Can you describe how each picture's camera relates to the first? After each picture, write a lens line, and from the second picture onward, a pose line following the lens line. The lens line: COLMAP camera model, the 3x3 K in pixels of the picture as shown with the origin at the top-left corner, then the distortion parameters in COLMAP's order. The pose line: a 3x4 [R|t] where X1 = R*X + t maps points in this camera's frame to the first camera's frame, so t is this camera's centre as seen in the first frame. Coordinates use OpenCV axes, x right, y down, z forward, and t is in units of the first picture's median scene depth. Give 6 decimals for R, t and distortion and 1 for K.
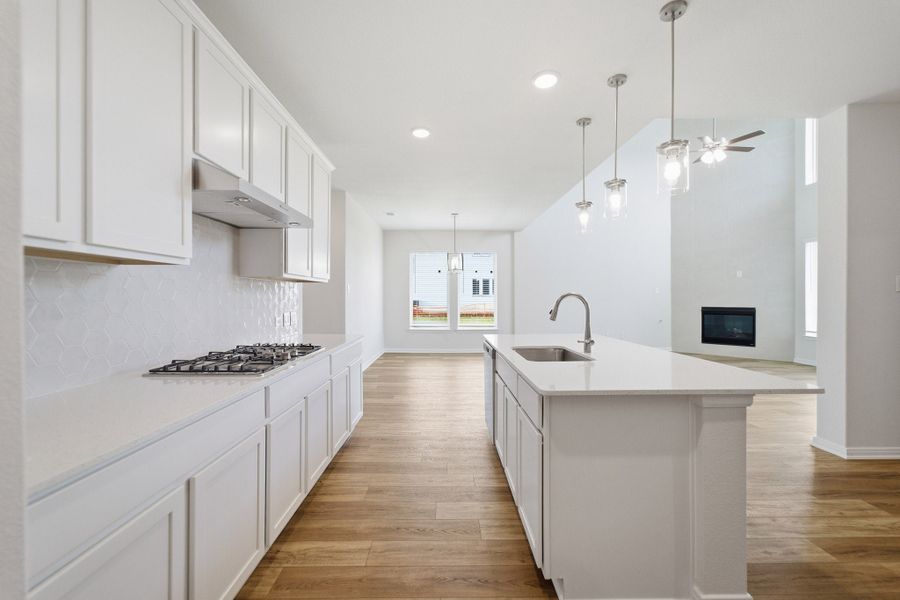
lens RADIAL K [[377.8, 0, 437.4], [0, 377.8, 297.4], [0, 0, 1]] dist [-0.021759, 0.000020]
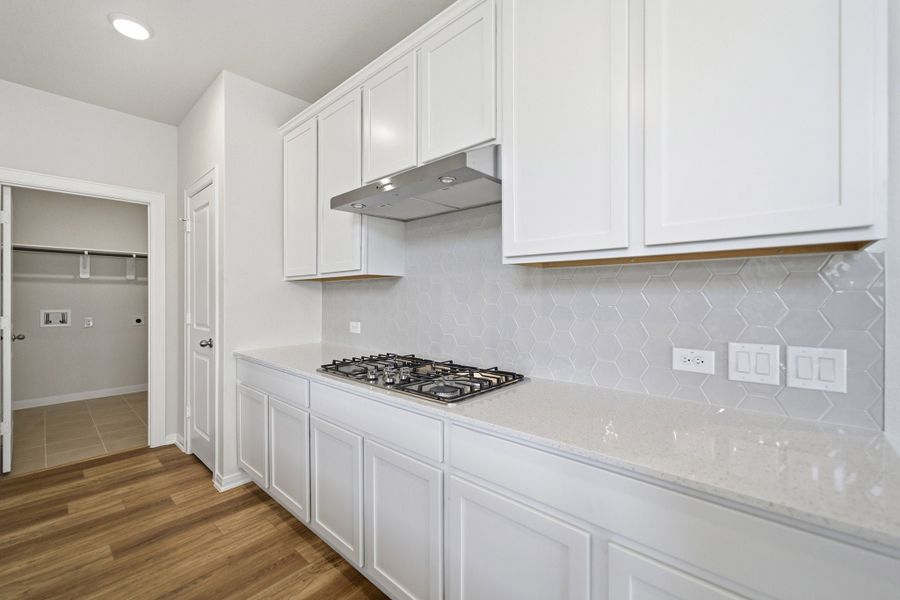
lens RADIAL K [[375.3, 0, 450.3], [0, 375.3, 298.5], [0, 0, 1]] dist [-0.000666, -0.000088]
pose [[-0.656560, 0.004374, -0.754262, 0.085795], [0.000040, 0.999983, 0.005765, -0.004294], [0.754274, 0.003755, -0.656549, 1.610822]]
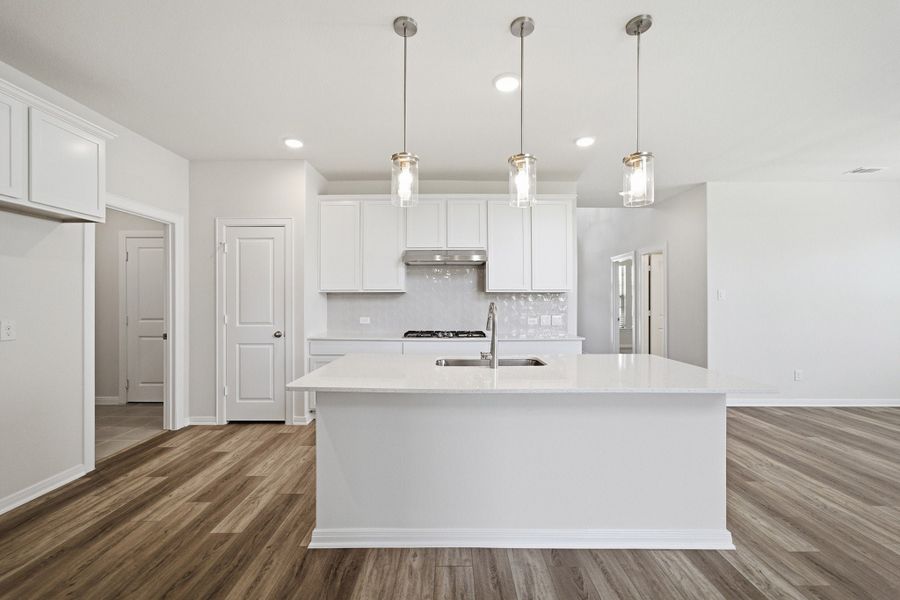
lens RADIAL K [[371.2, 0, 450.6], [0, 371.2, 301.7], [0, 0, 1]] dist [-0.001243, 0.000189]
pose [[0.015708, 0.002403, -0.999874, 1.504692], [-0.002391, 0.999994, 0.002365, -0.015010], [0.999874, 0.002353, 0.015714, 1.004815]]
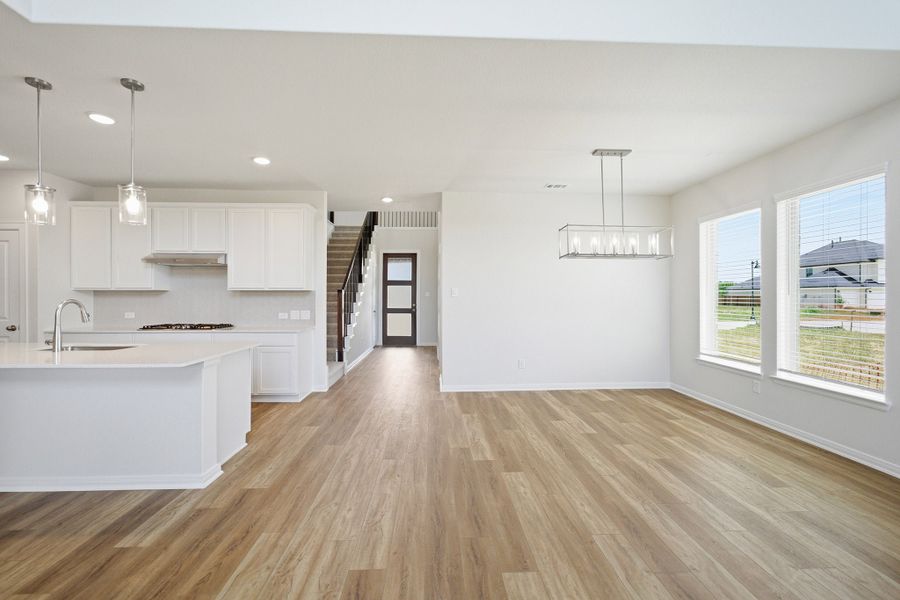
lens RADIAL K [[375.3, 0, 450.3], [0, 375.3, 298.5], [0, 0, 1]] dist [-0.000666, -0.000088]
pose [[0.064559, 0.005911, -0.997896, 1.861693], [-0.003146, 0.999979, 0.005720, -0.028331], [0.997909, 0.002770, 0.064576, 2.432889]]
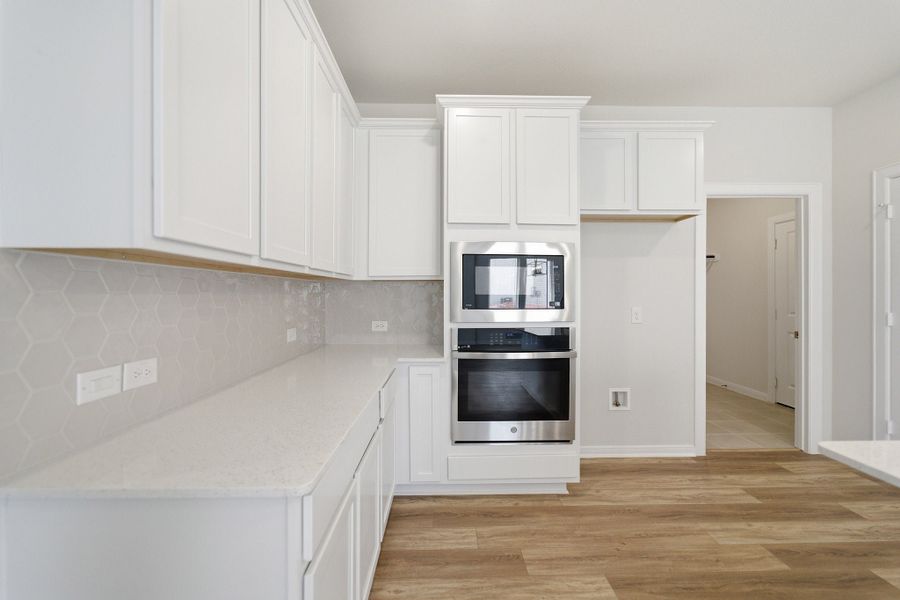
lens RADIAL K [[371.7, 0, 449.3], [0, 371.7, 295.7], [0, 0, 1]] dist [-0.001515, -0.000012]
pose [[-0.999387, 0.002645, -0.034920, 1.145511], [0.002453, 0.999982, 0.005535, -0.008228], [0.034934, 0.005446, -0.999375, 1.083764]]
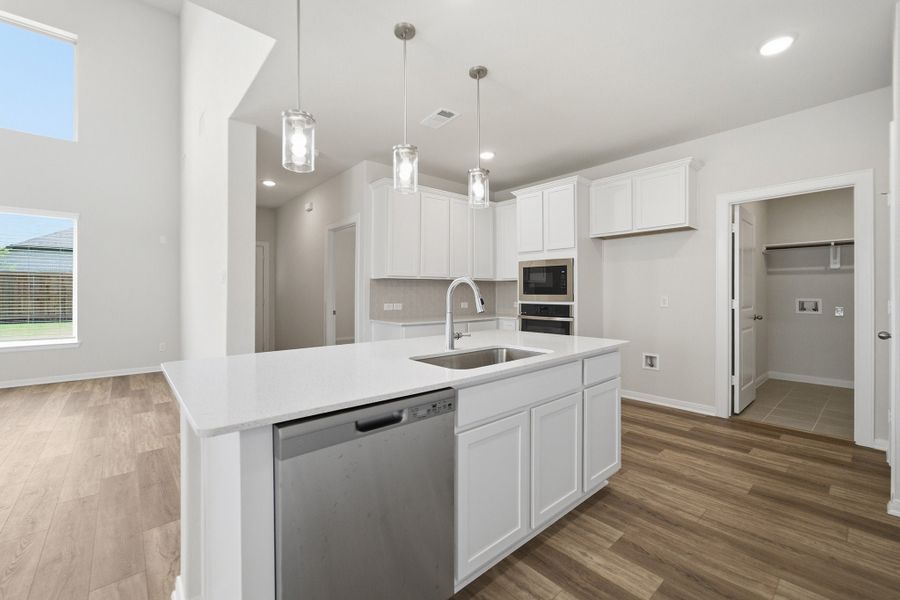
lens RADIAL K [[377.5, 0, 449.3], [0, 377.5, 292.0], [0, 0, 1]] dist [0.000577, 0.000667]
pose [[-0.674710, 0.003052, 0.738076, -0.273108], [0.004435, 0.999990, -0.000081, 0.020516], [-0.738069, 0.003219, -0.674717, 1.815957]]
